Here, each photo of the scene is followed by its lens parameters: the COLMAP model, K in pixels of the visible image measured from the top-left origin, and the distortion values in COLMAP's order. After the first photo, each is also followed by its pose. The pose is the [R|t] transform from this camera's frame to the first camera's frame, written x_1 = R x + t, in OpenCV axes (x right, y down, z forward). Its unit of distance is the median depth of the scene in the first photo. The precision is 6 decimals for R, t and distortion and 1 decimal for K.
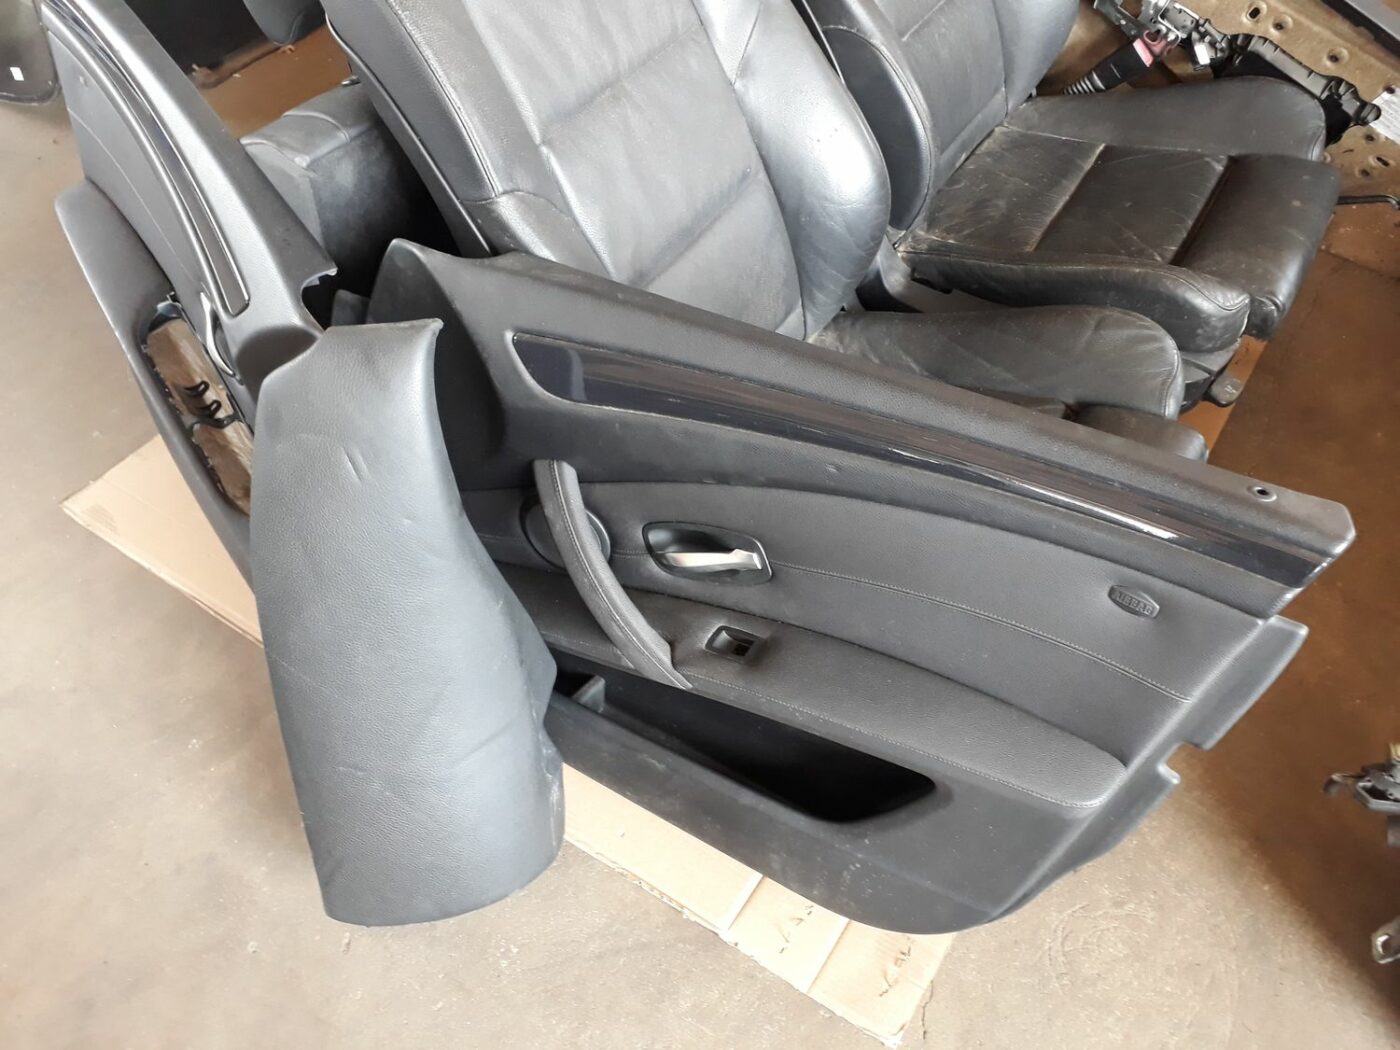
lens RADIAL K [[1113.4, 0, 700.0], [0, 1113.4, 525.0], [0, 0, 1]] dist [0.078842, -0.075978]
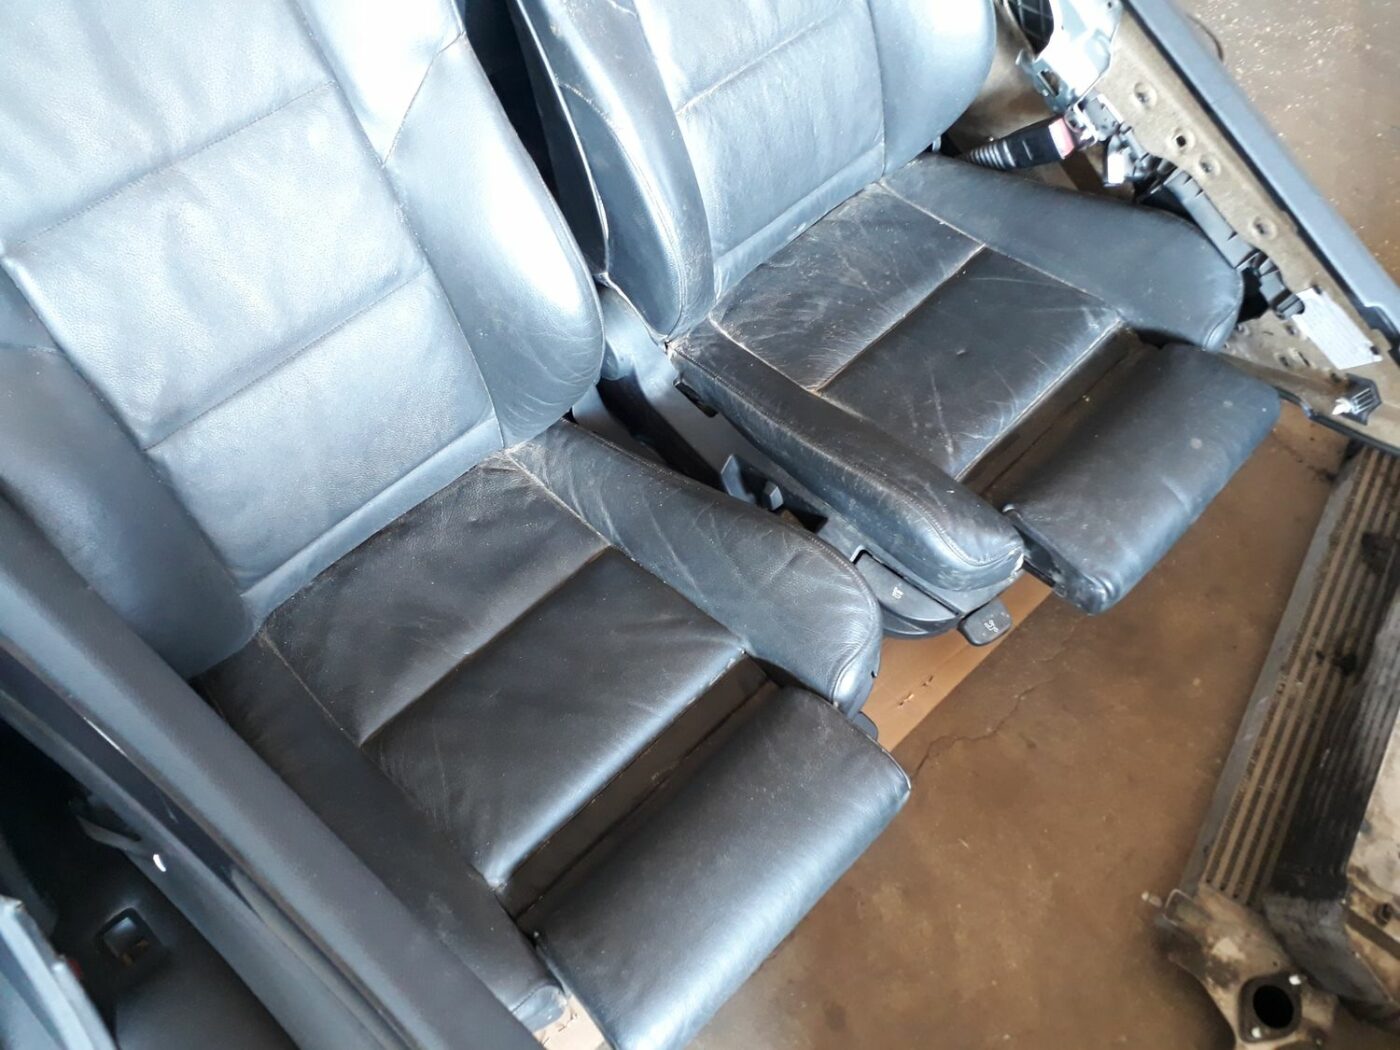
lens RADIAL K [[1113.4, 0, 700.0], [0, 1113.4, 525.0], [0, 0, 1]] dist [0.078842, -0.075978]
pose [[0.974258, 0.220762, -0.045669, 0.323365], [-0.208343, 0.959098, 0.191637, -0.343123], [0.086107, -0.177189, 0.980403, 0.226122]]
